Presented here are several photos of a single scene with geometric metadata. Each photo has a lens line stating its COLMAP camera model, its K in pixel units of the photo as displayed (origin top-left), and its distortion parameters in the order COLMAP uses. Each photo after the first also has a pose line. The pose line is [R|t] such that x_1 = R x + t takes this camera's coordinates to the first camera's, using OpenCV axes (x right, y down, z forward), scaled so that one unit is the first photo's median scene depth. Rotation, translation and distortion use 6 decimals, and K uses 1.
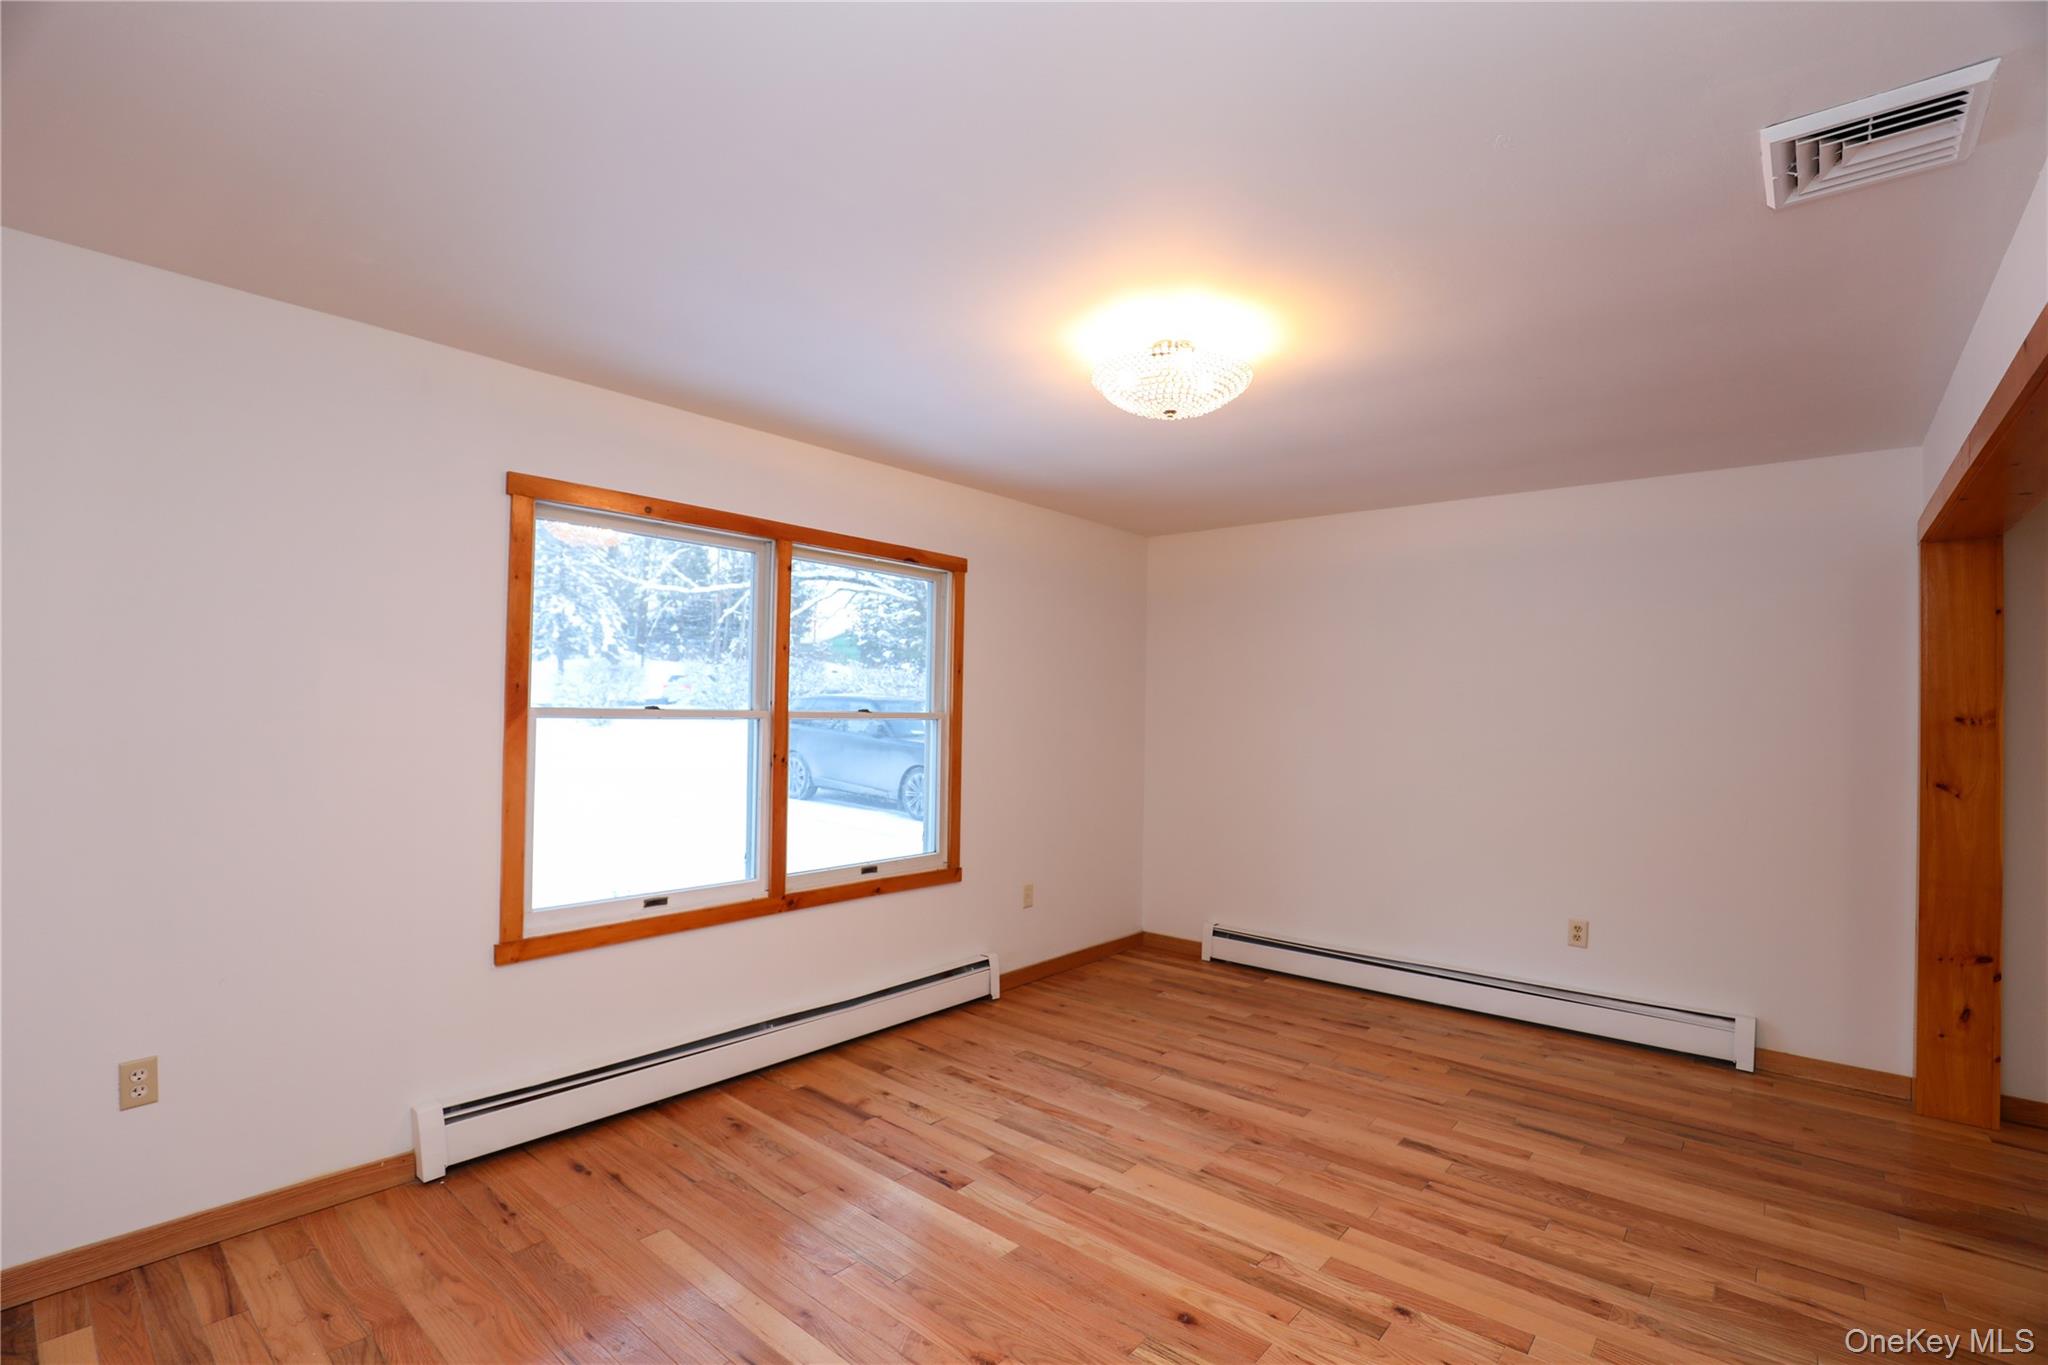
lens RADIAL K [[936.6, 0, 1016.6], [0, 936.6, 692.3], [0, 0, 1]] dist [-0.034984, 0.006252]
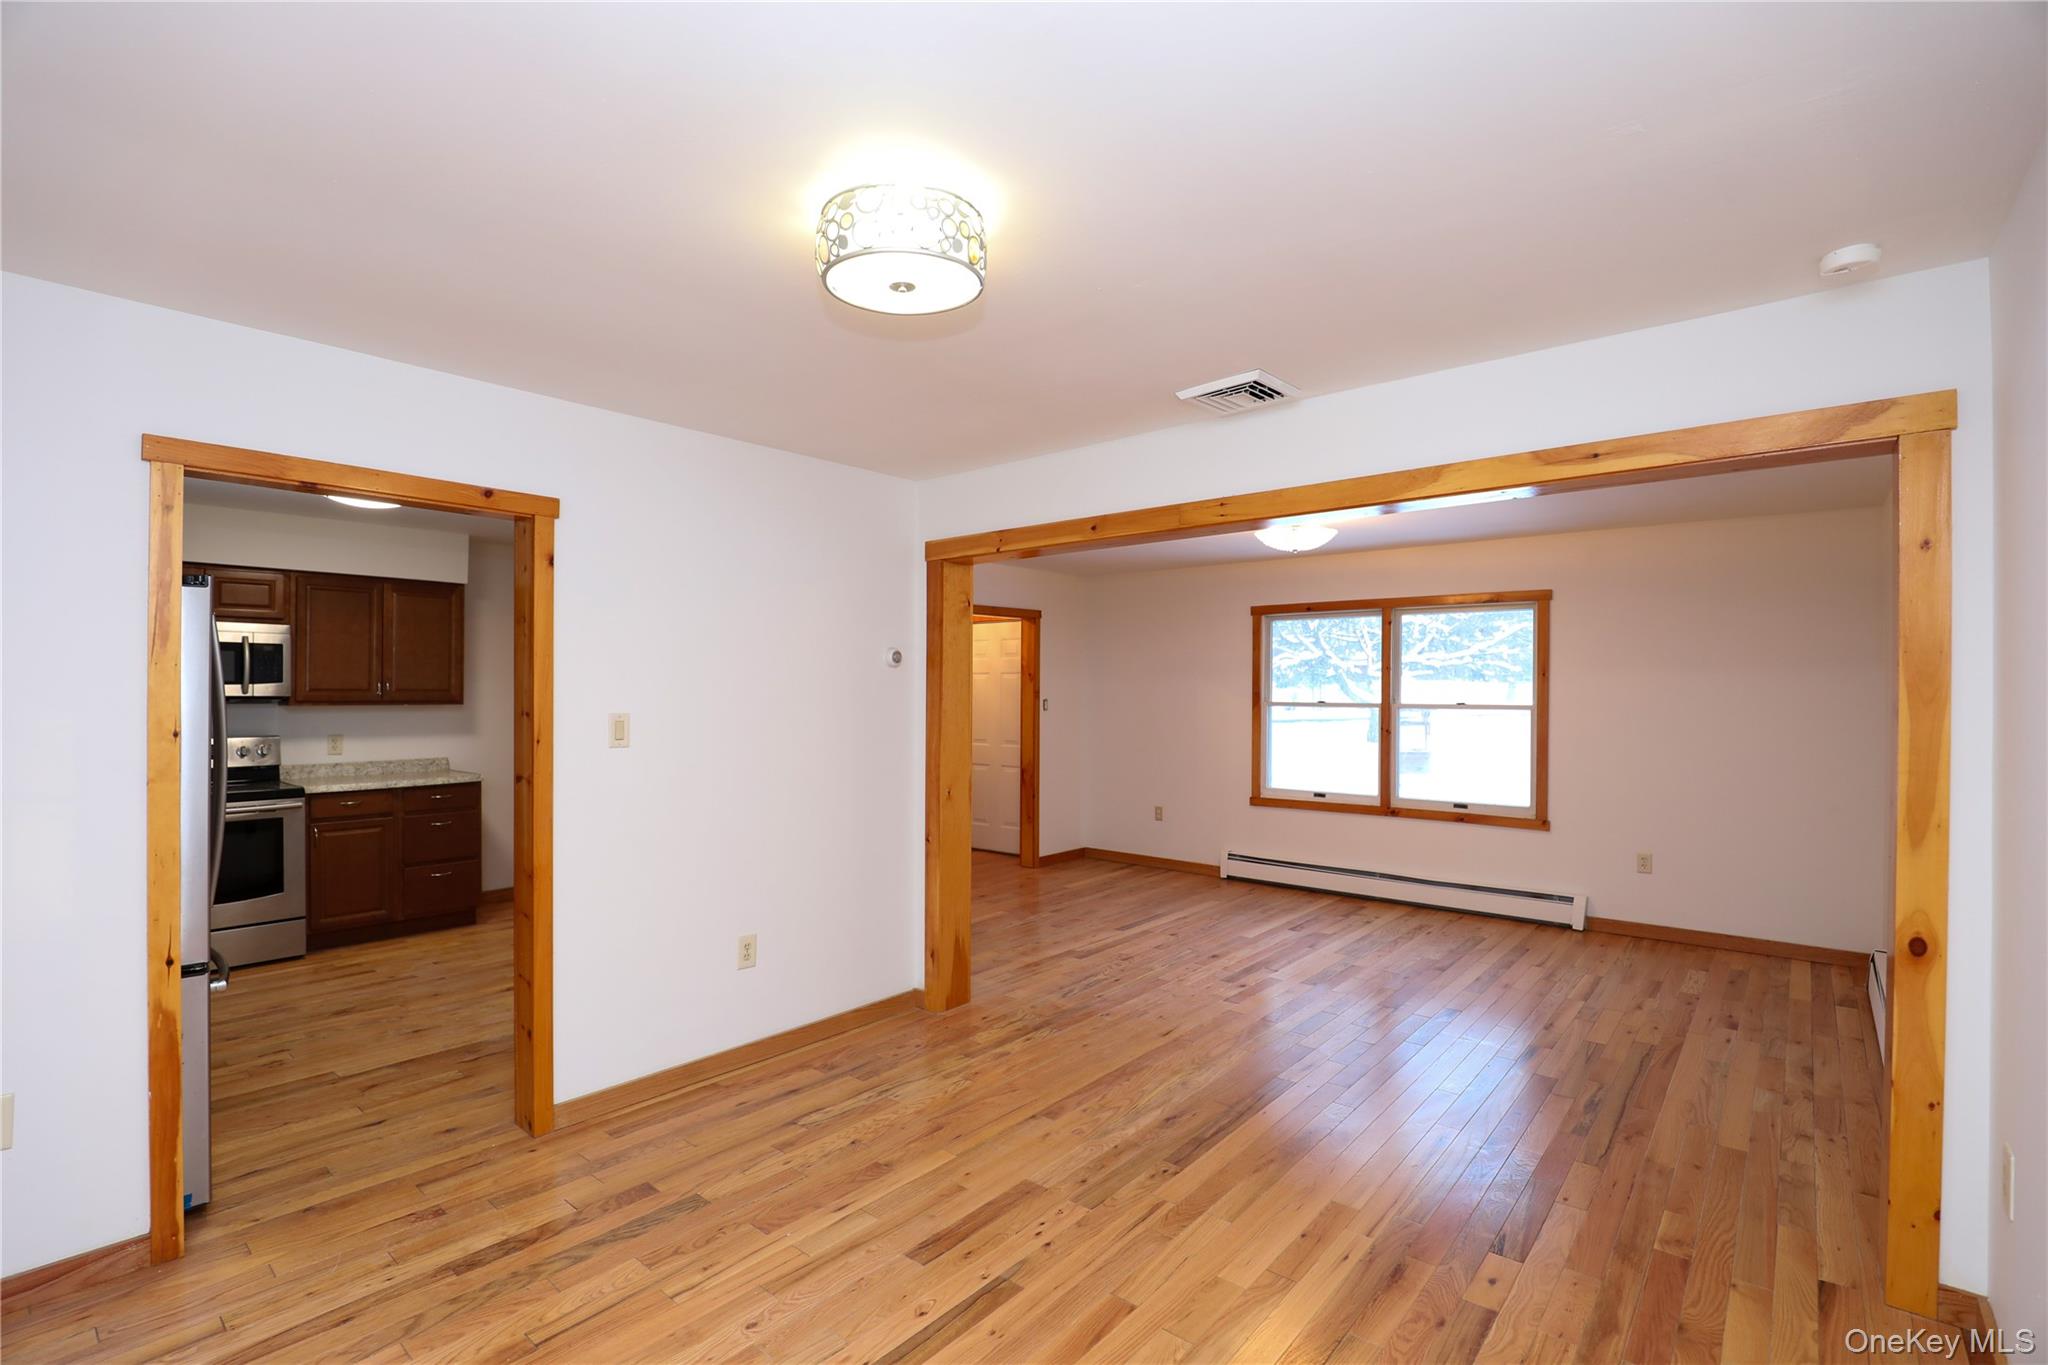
lens RADIAL K [[936.6, 0, 1015.1], [0, 936.6, 697.6], [0, 0, 1]] dist [-0.034984, 0.006252]
pose [[-0.004275, -0.010979, -0.999931, 1.708660], [0.013348, 0.999850, -0.011035, 0.020844], [0.999902, -0.013395, -0.004128, 0.329911]]
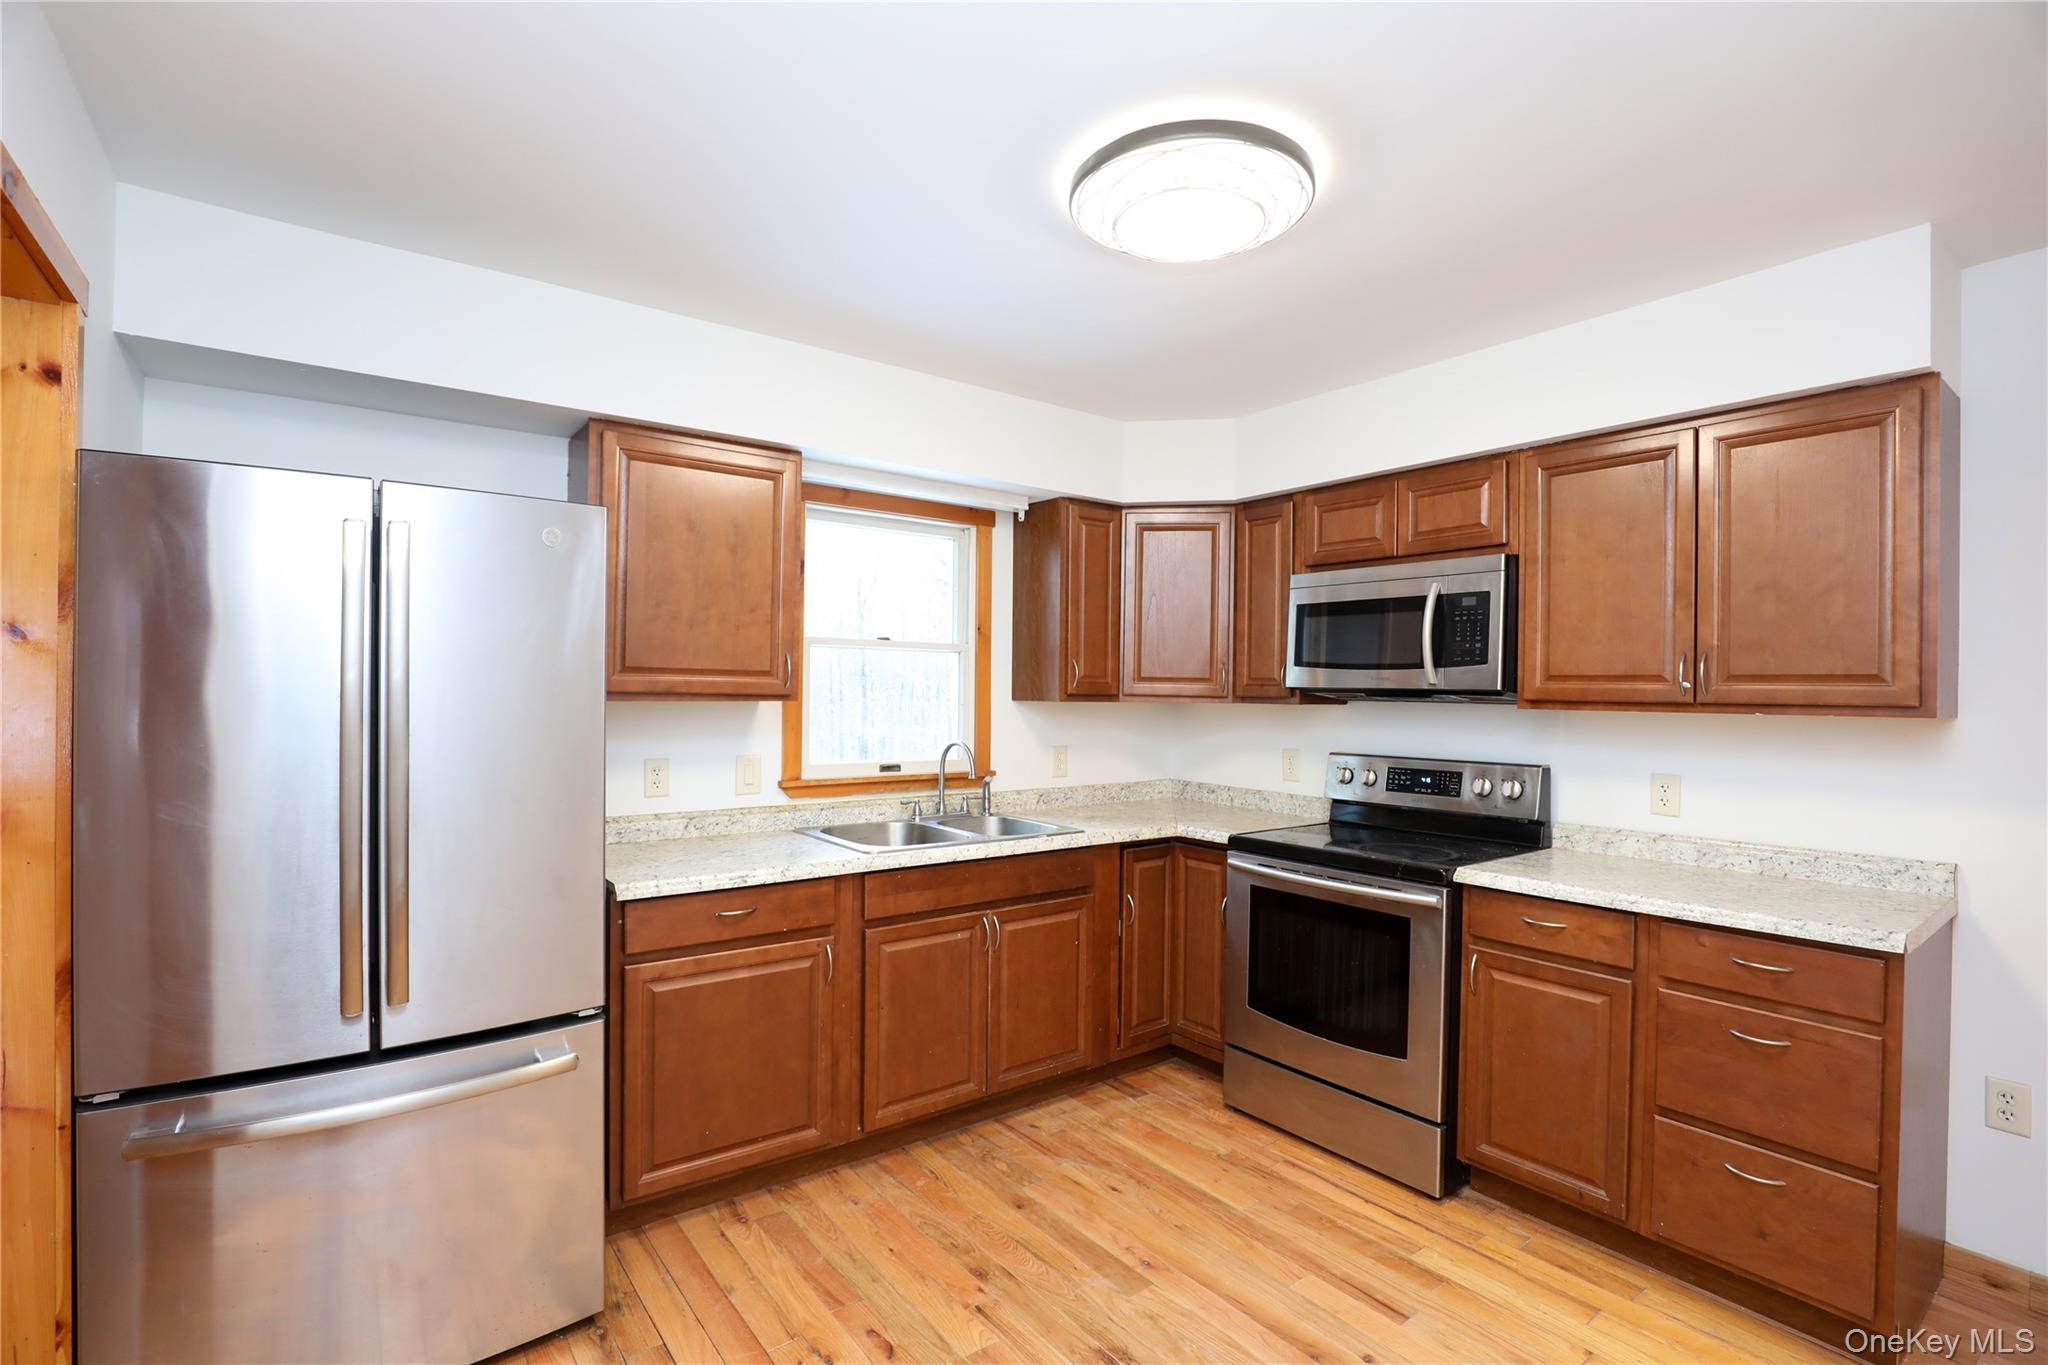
lens RADIAL K [[936.6, 0, 1009.0], [0, 936.6, 696.3], [0, 0, 1]] dist [-0.034984, 0.006252]
pose [[-0.974199, -0.032217, 0.223382, 0.375083], [-0.035084, 0.999345, -0.008874, 0.012962], [-0.222949, -0.016482, -0.974691, -0.018673]]
